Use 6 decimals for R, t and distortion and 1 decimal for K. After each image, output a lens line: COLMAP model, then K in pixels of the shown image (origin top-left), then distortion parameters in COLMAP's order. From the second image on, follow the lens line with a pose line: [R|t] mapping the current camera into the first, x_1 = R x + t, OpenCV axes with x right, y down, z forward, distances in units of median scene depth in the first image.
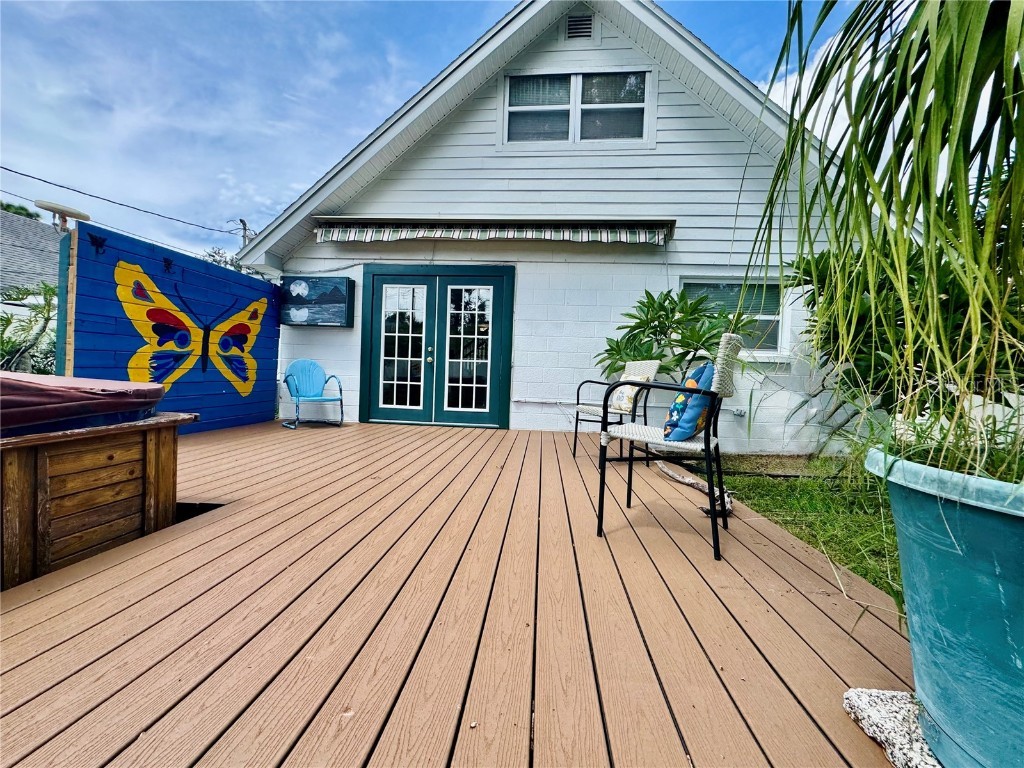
lens RADIAL K [[410.1, 0, 508.3], [0, 410.1, 378.5], [0, 0, 1]] dist [-0.000514, -0.000586]
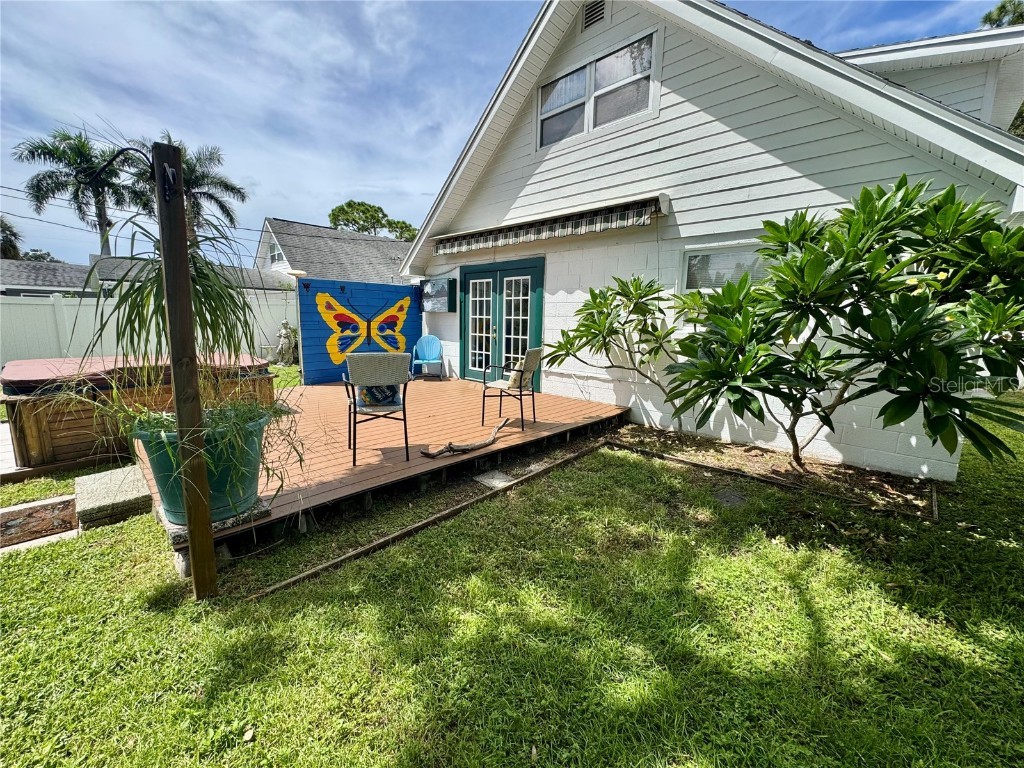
lens RADIAL K [[410.1, 0, 506.3], [0, 410.1, 387.2], [0, 0, 1]] dist [-0.000514, -0.000586]
pose [[0.783837, 0.084829, -0.615145, 0.715676], [0.001497, 0.990364, 0.138480, -0.069166], [0.620965, -0.109467, 0.776157, -0.033713]]
